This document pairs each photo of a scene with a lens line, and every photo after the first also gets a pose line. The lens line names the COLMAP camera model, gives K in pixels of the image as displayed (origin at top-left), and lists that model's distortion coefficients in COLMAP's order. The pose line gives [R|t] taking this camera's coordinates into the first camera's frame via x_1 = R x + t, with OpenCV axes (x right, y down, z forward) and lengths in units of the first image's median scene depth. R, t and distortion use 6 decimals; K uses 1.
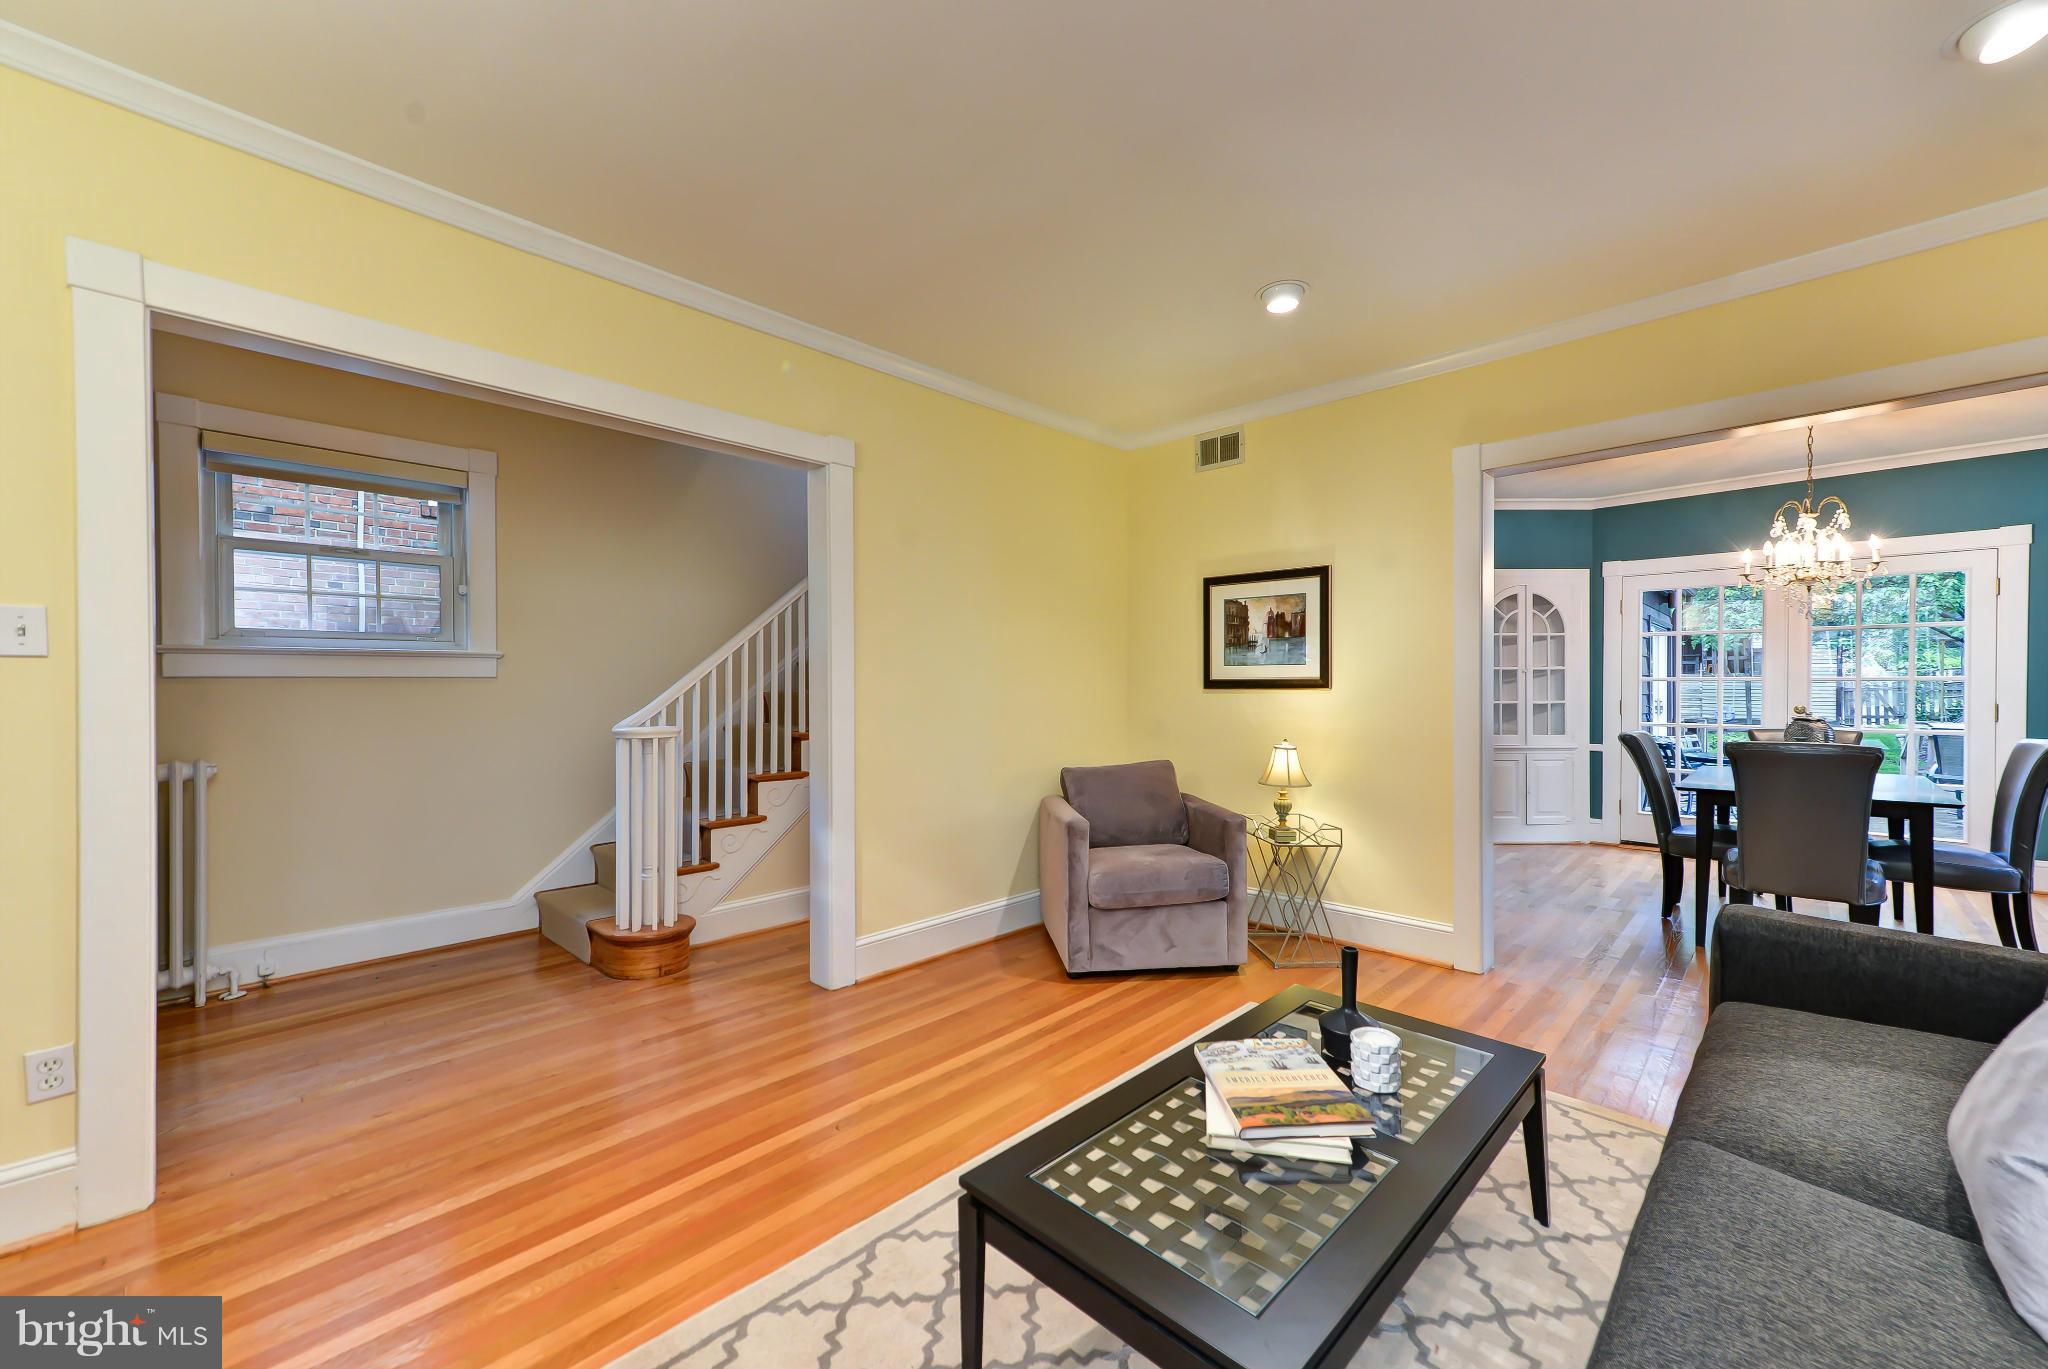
lens RADIAL K [[801.5, 0, 1025.9], [0, 801.5, 690.8], [0, 0, 1]] dist [0.000814, 0.000076]
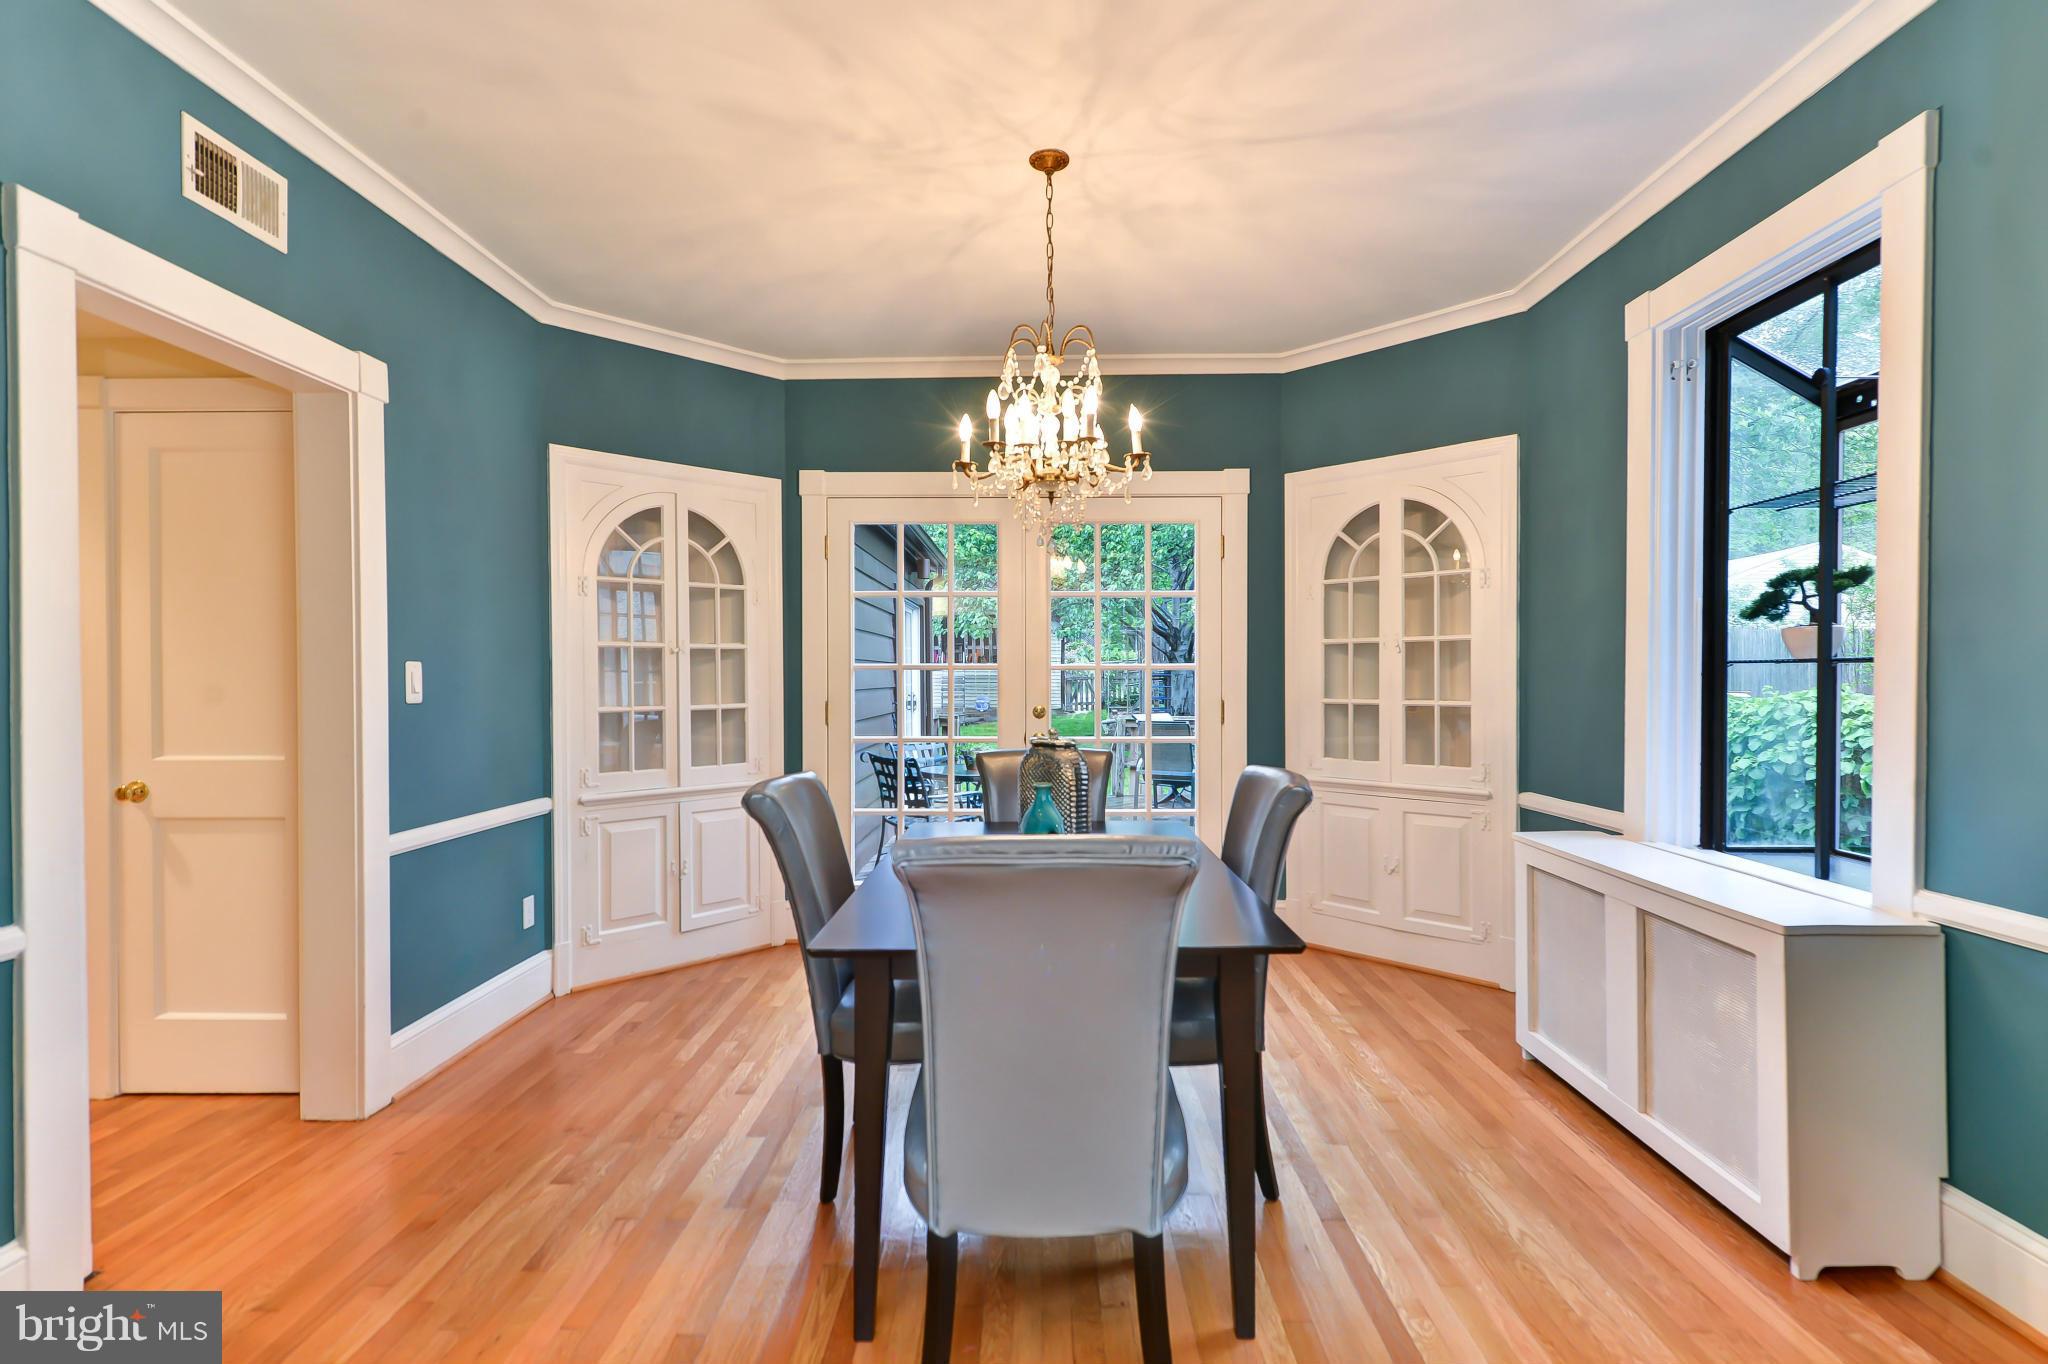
lens RADIAL K [[801.5, 0, 1027.0], [0, 801.5, 680.2], [0, 0, 1]] dist [0.000814, 0.000076]
pose [[0.727992, -0.007898, 0.685540, 0.424528], [0.007236, 0.999966, 0.003837, -0.005175], [-0.685547, 0.002168, 0.728025, 0.442304]]
